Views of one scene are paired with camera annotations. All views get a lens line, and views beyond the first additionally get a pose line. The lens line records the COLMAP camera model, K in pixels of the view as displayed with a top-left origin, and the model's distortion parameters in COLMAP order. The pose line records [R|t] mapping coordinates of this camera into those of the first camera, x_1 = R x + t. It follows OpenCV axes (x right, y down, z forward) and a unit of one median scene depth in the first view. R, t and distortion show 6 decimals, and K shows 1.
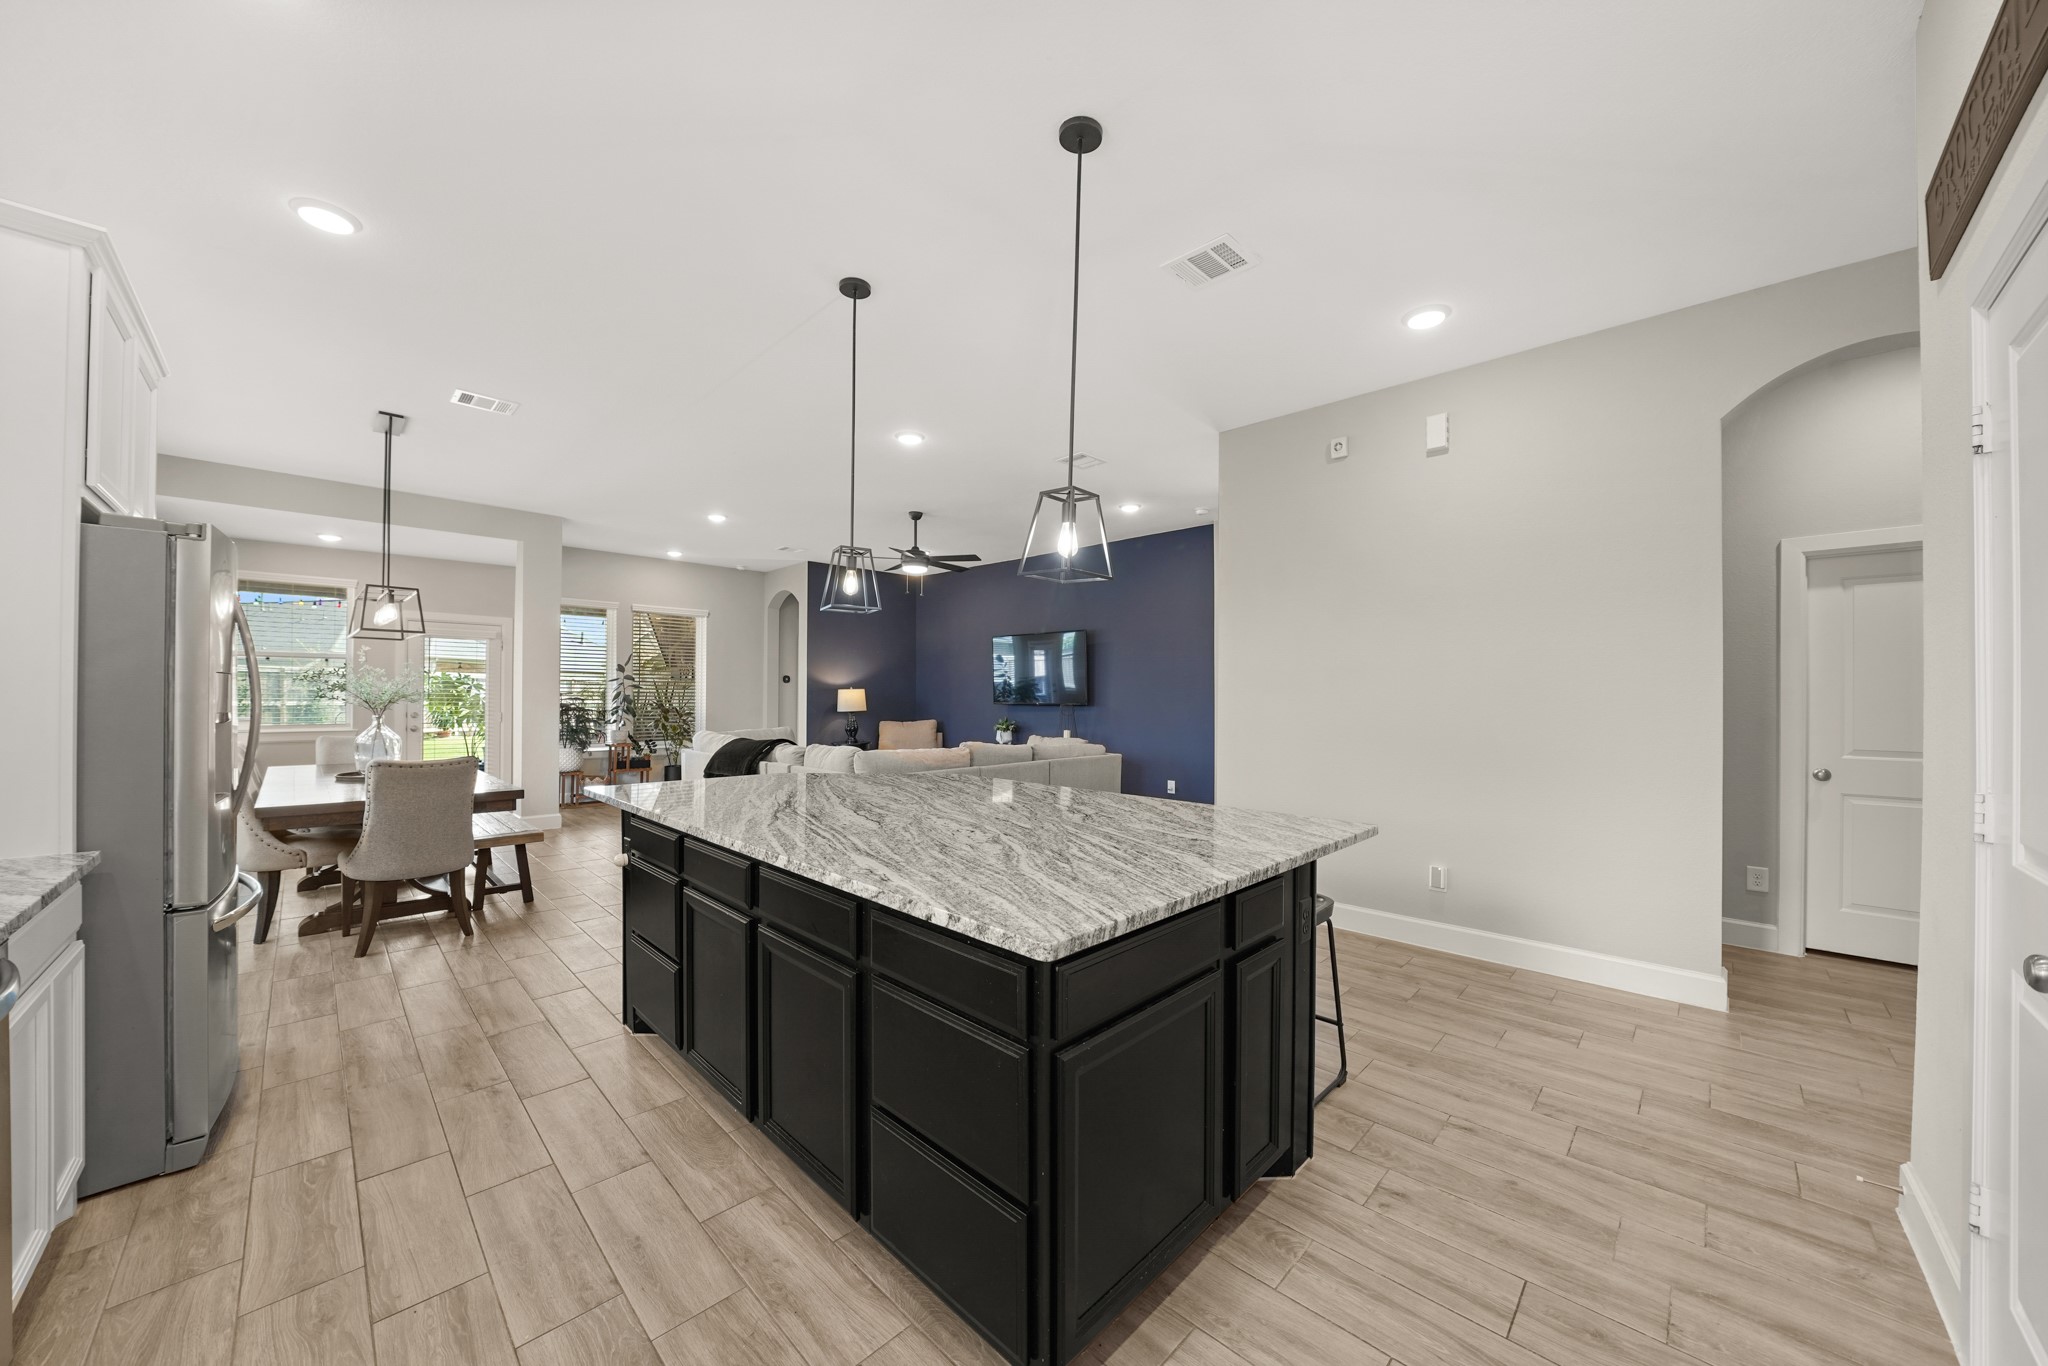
lens RADIAL K [[711.7, 0, 1028.9], [0, 711.7, 692.7], [0, 0, 1]] dist [-0.028600, 0.003537]
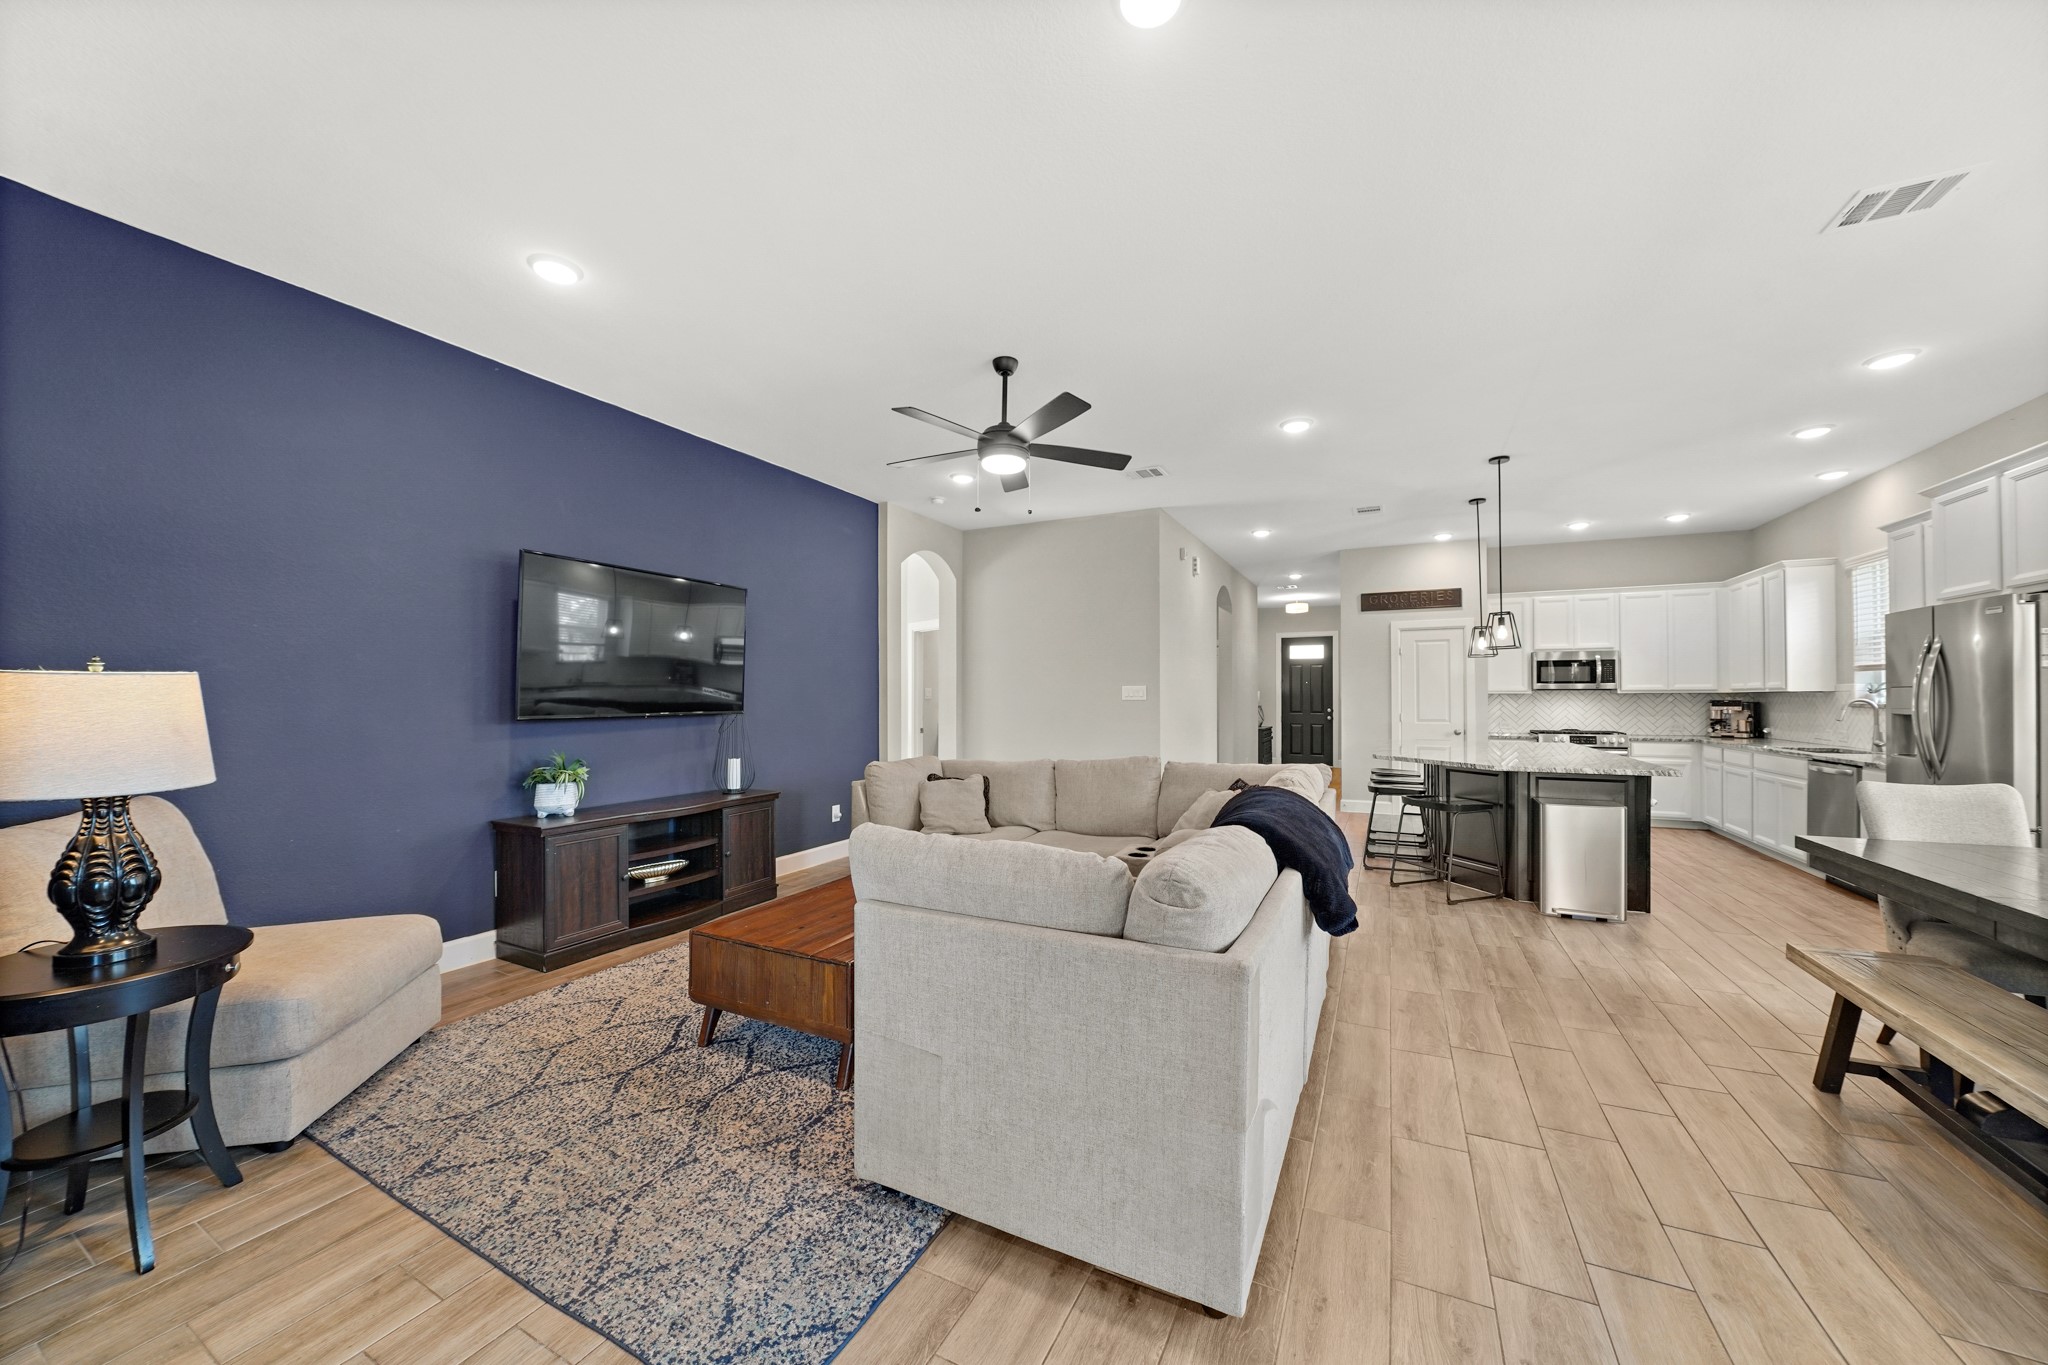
lens RADIAL K [[720.5, 0, 1042.0], [0, 720.5, 690.4], [0, 0, 1]] dist [-0.001941, -0.006957]
pose [[-0.316834, 0.006266, 0.948460, -0.522958], [-0.009290, 0.999910, -0.009709, -0.001356], [-0.948436, -0.011887, -0.316747, 0.884077]]
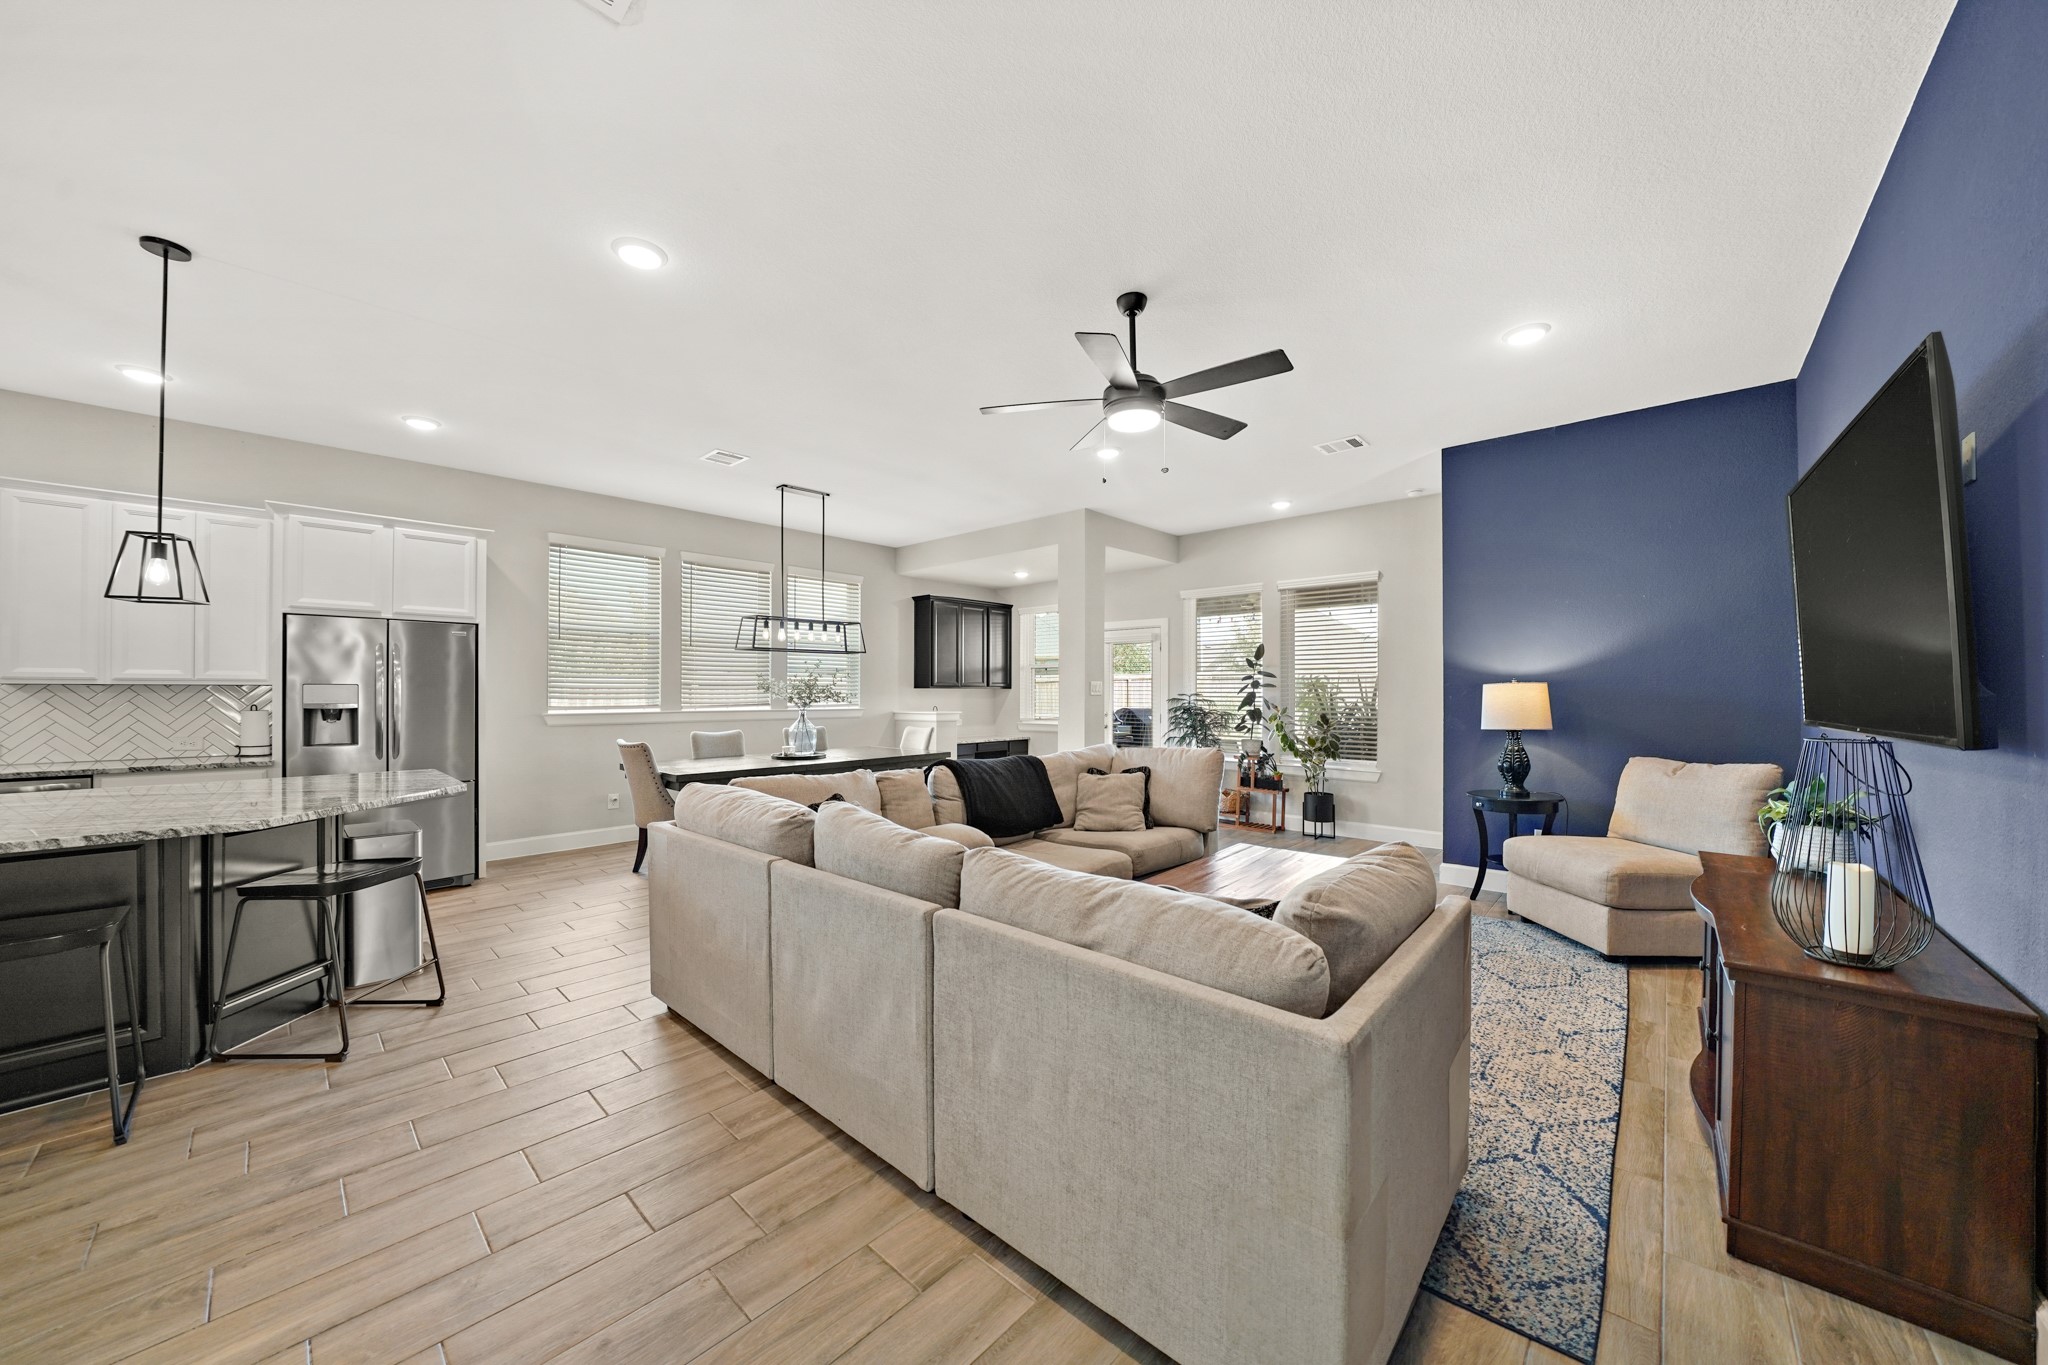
lens RADIAL K [[711.7, 0, 1028.9], [0, 711.7, 692.2], [0, 0, 1]] dist [-0.028600, 0.003537]
pose [[0.033717, -0.004911, -0.999419, 0.226114], [0.009919, 0.999940, -0.004579, 0.000248], [0.999382, -0.009759, 0.033764, 0.710380]]
